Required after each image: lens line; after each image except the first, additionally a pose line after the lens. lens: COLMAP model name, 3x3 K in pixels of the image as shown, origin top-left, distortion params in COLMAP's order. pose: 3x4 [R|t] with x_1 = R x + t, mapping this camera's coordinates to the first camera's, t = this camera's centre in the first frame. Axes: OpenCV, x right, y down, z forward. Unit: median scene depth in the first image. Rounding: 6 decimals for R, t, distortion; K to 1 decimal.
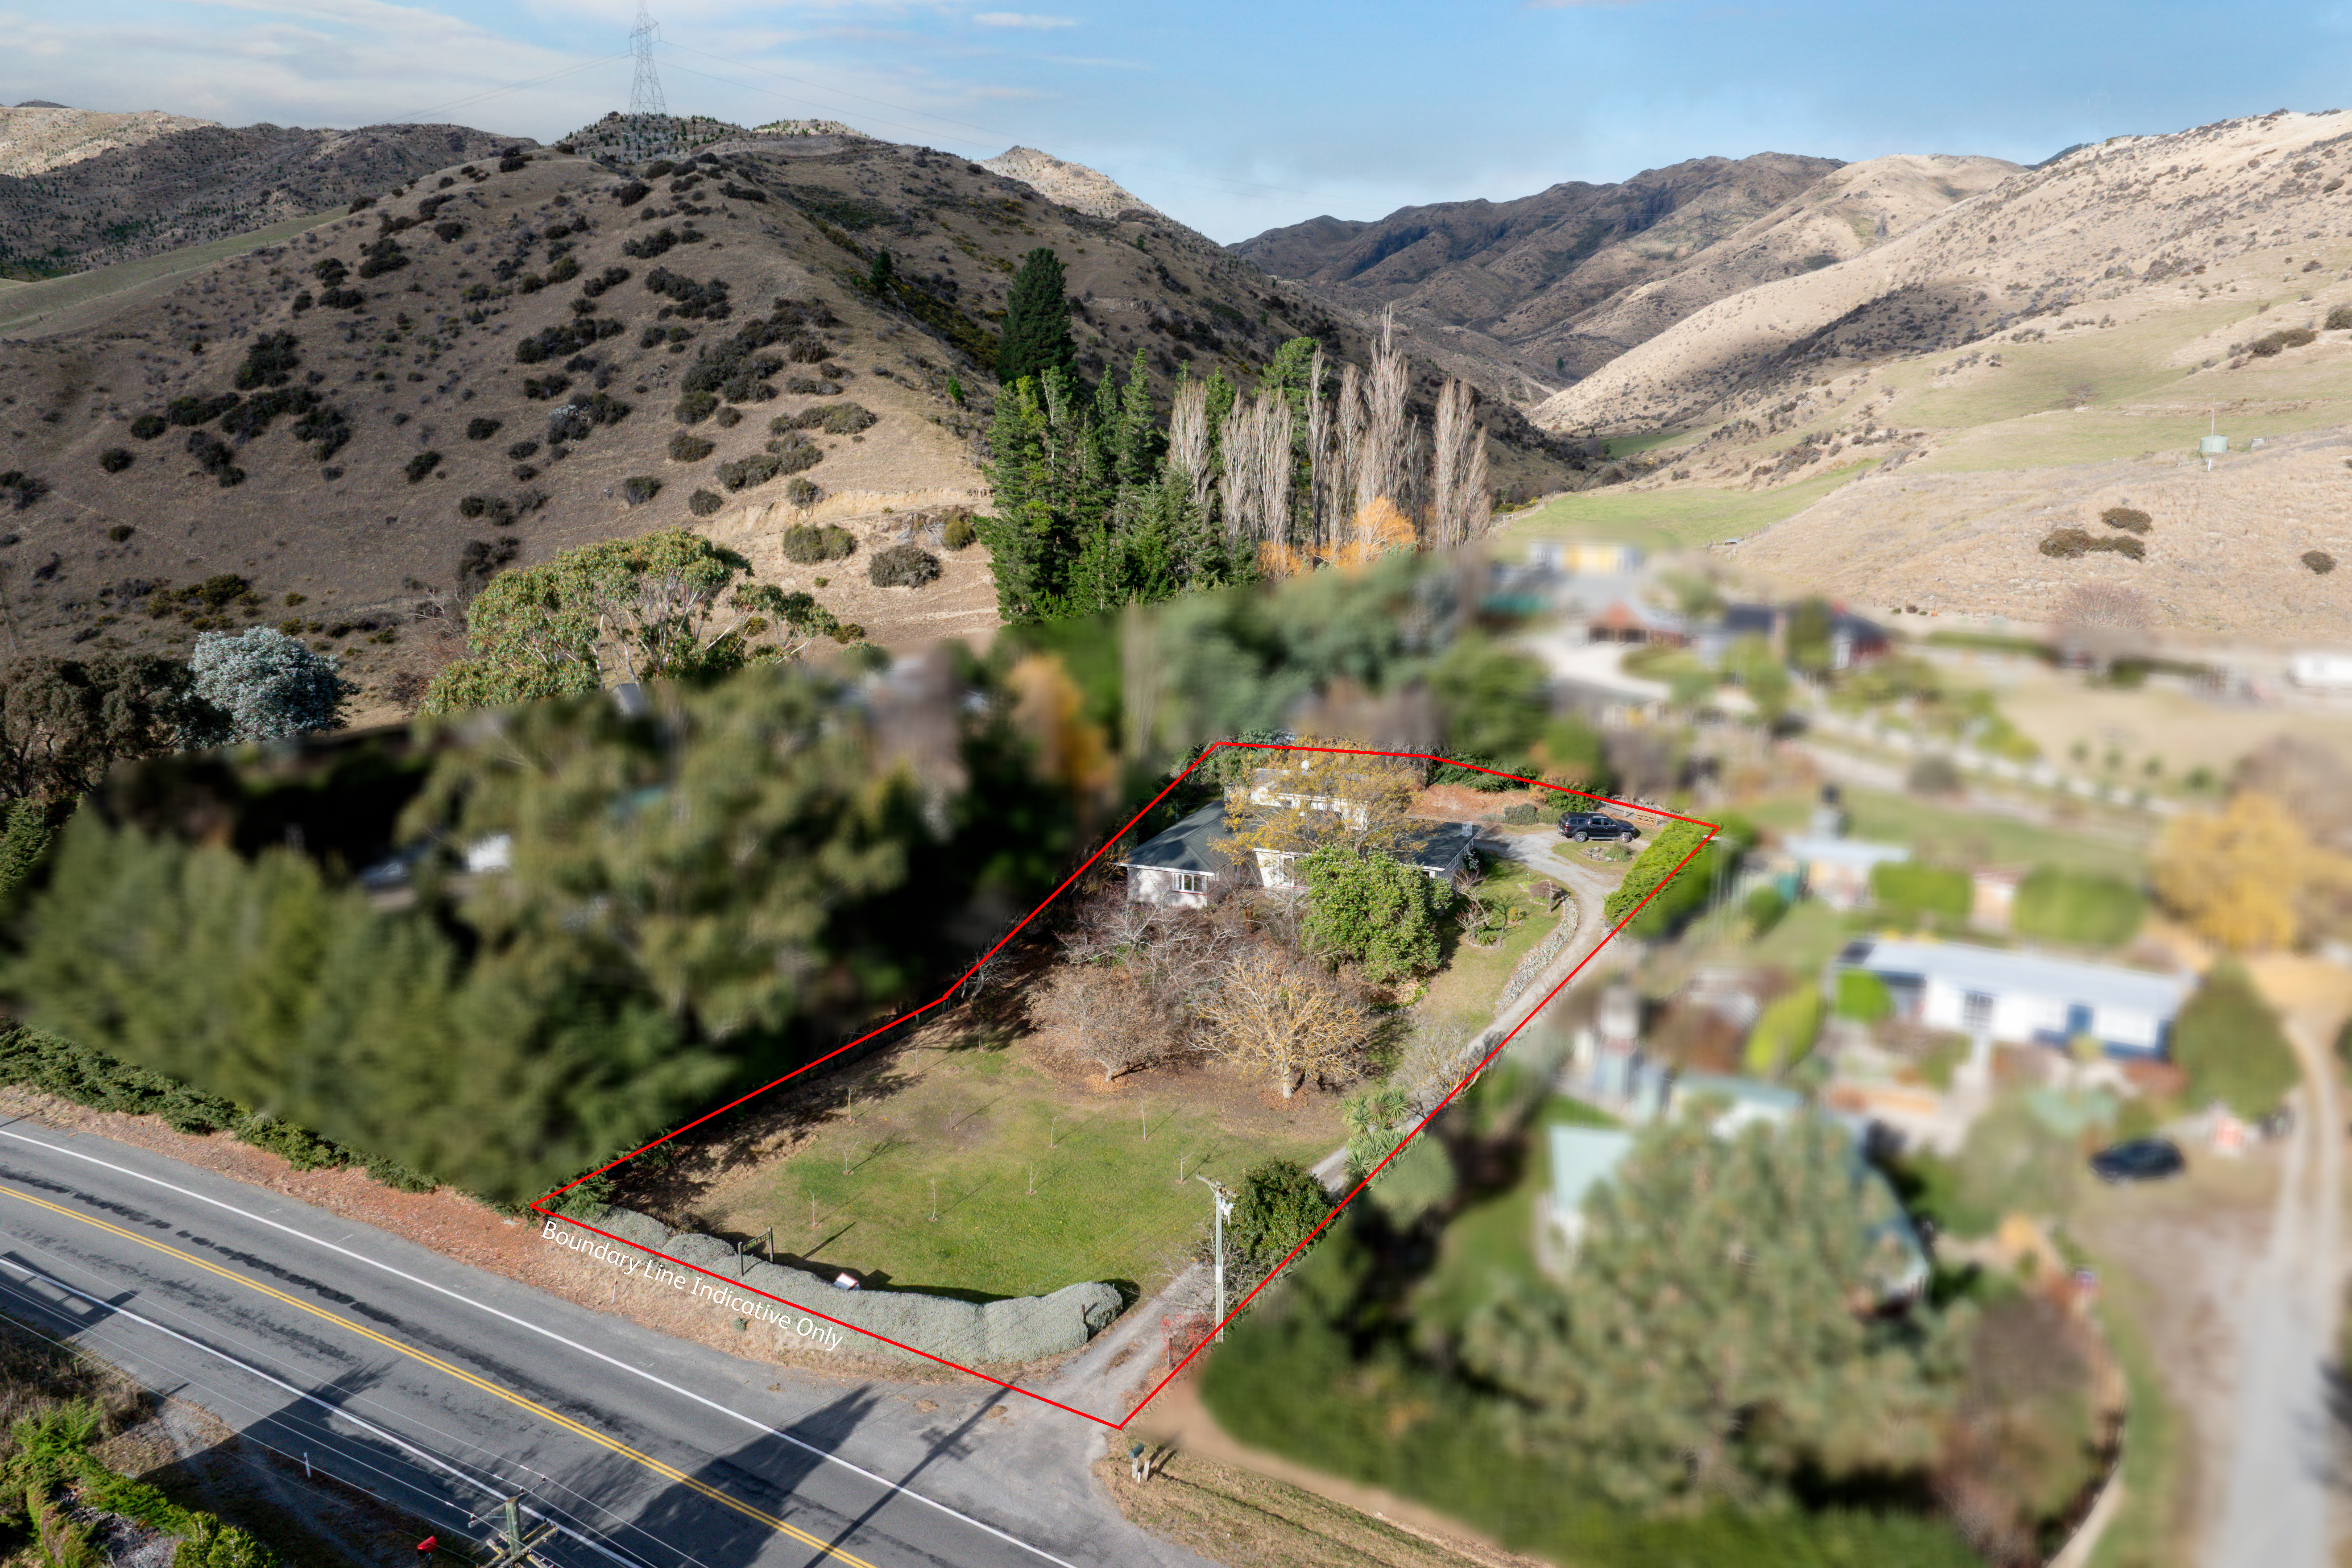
lens RADIAL K [[1653.8, 0, 1176.0], [0, 1653.8, 784.0], [0, 0, 1]] dist [-0.057628, 0.036183]
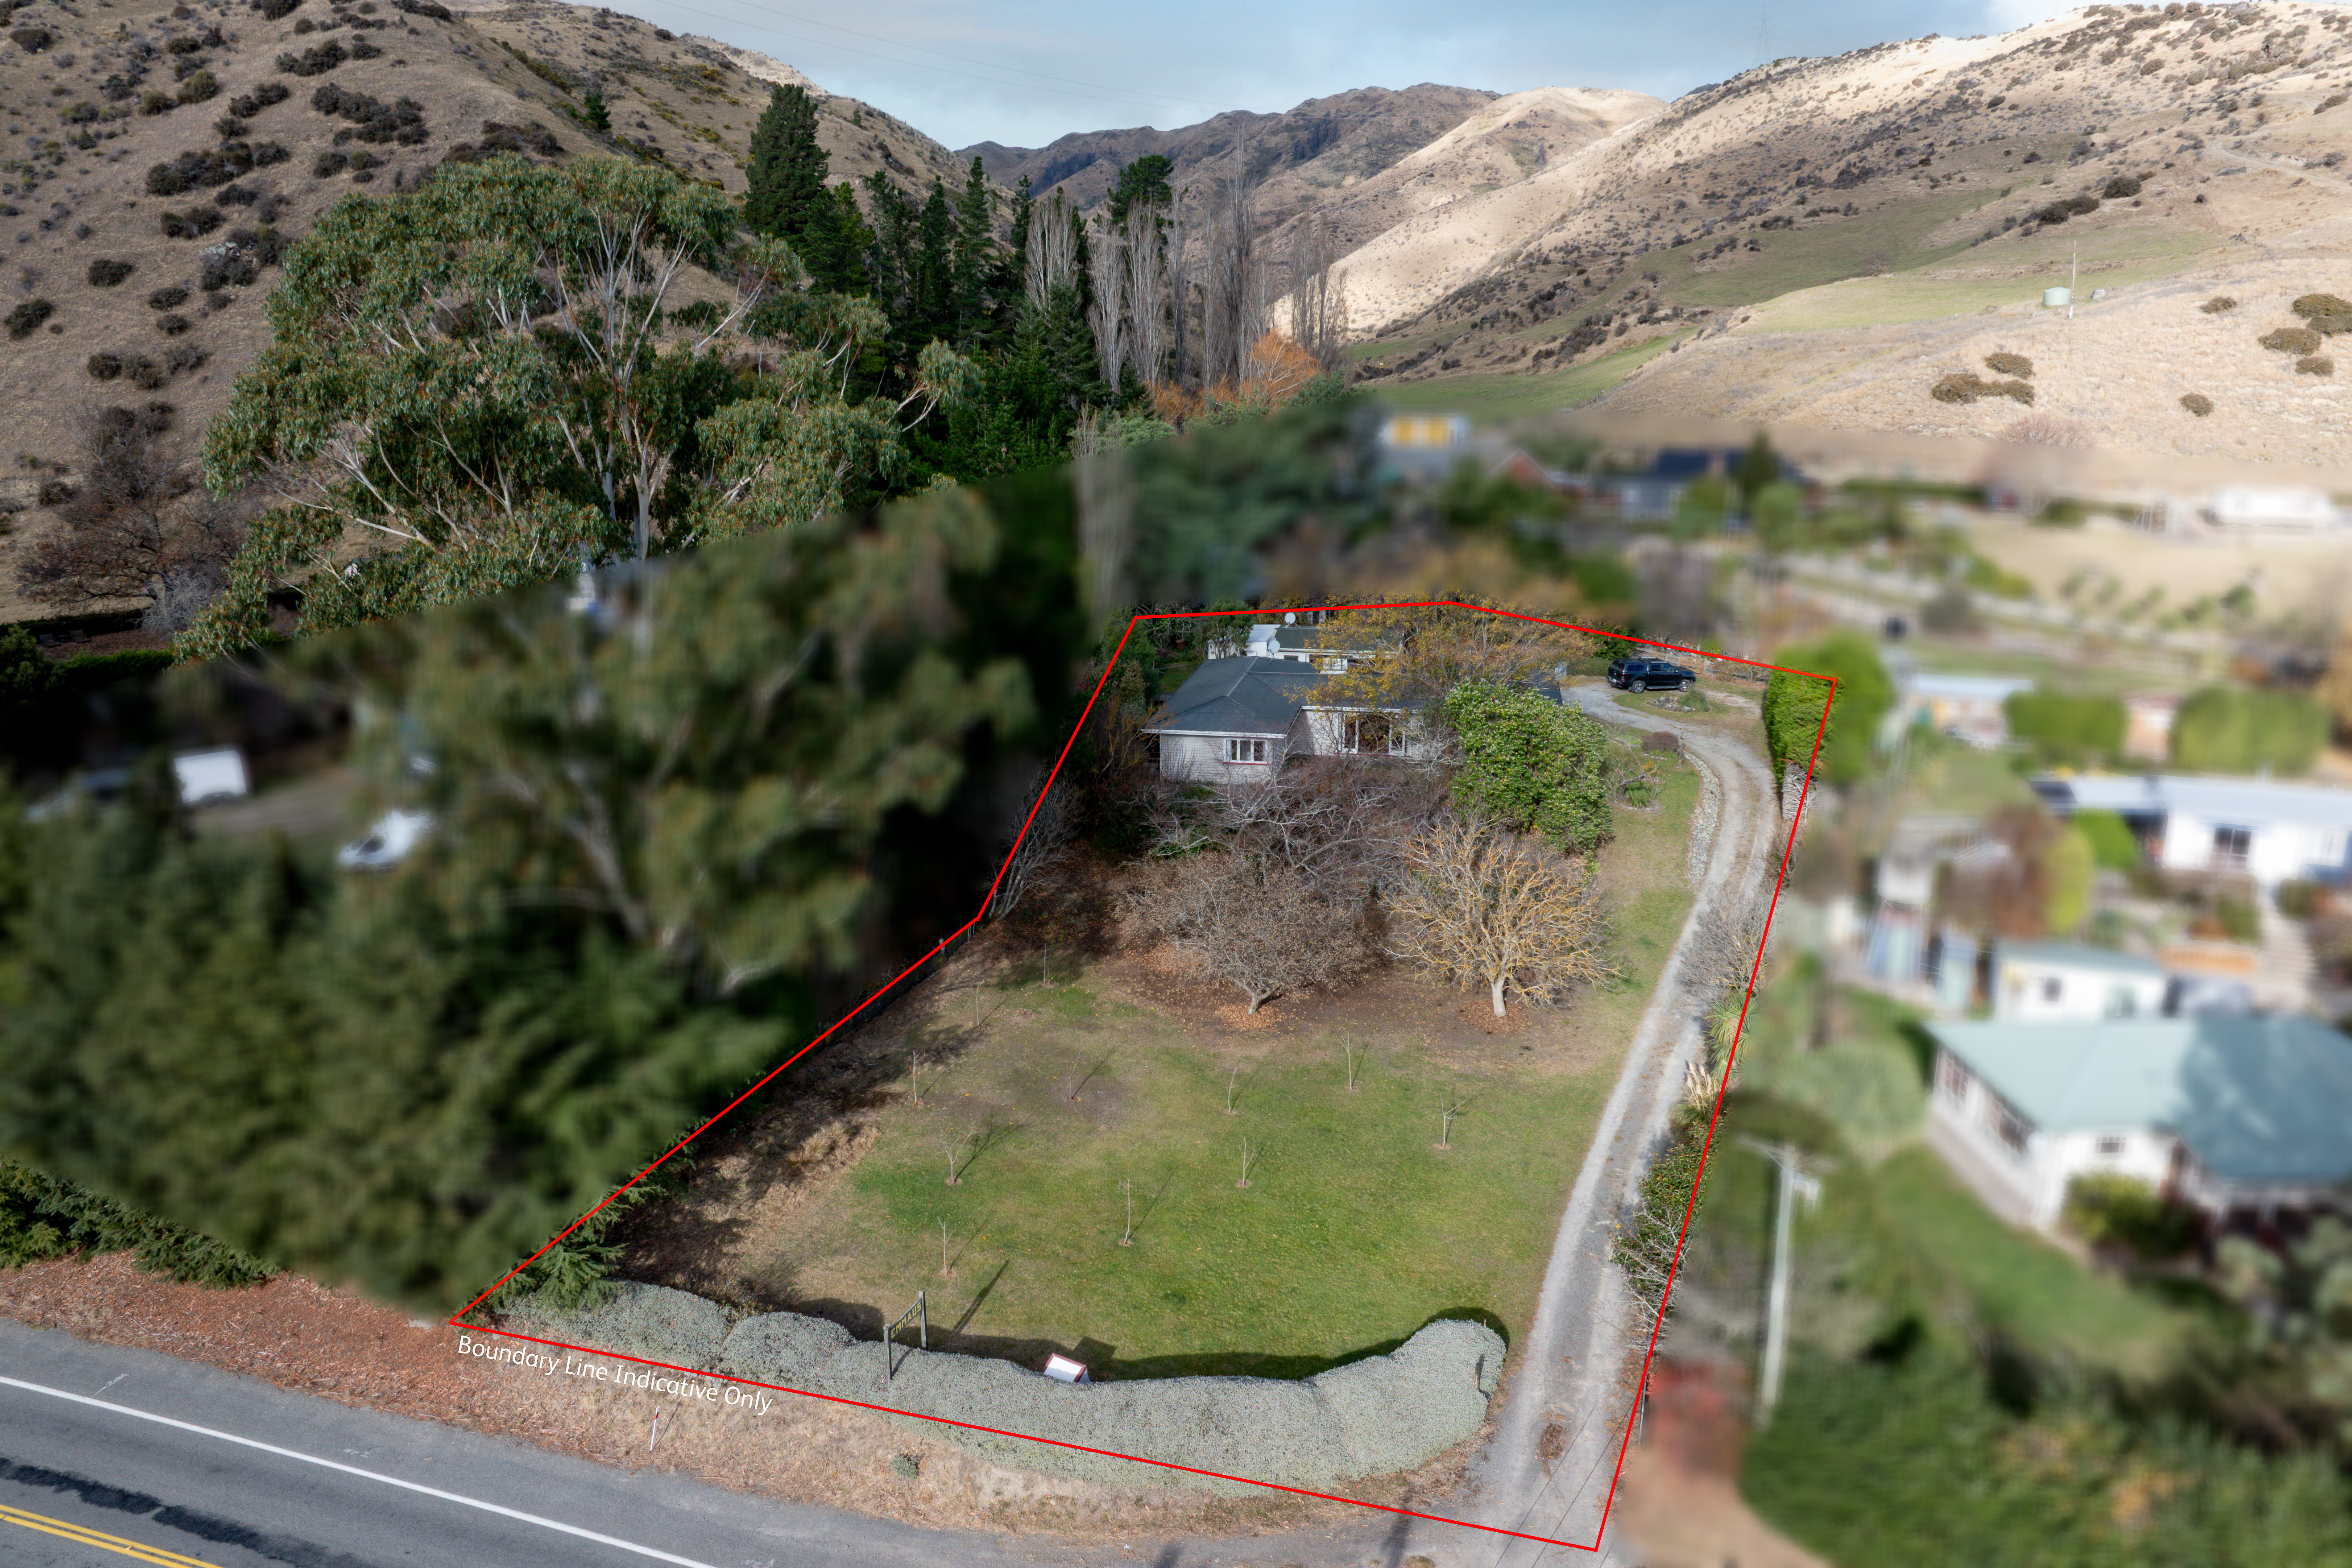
lens RADIAL K [[1662.9, 0, 1176.0], [0, 1662.9, 784.0], [0, 0, 1]] dist [-0.074020, 0.050737]
pose [[0.980287, -0.051546, 0.190737, -0.075553], [0.044908, 0.998231, 0.038961, 0.019939], [-0.192408, -0.029627, 0.980868, 0.117504]]
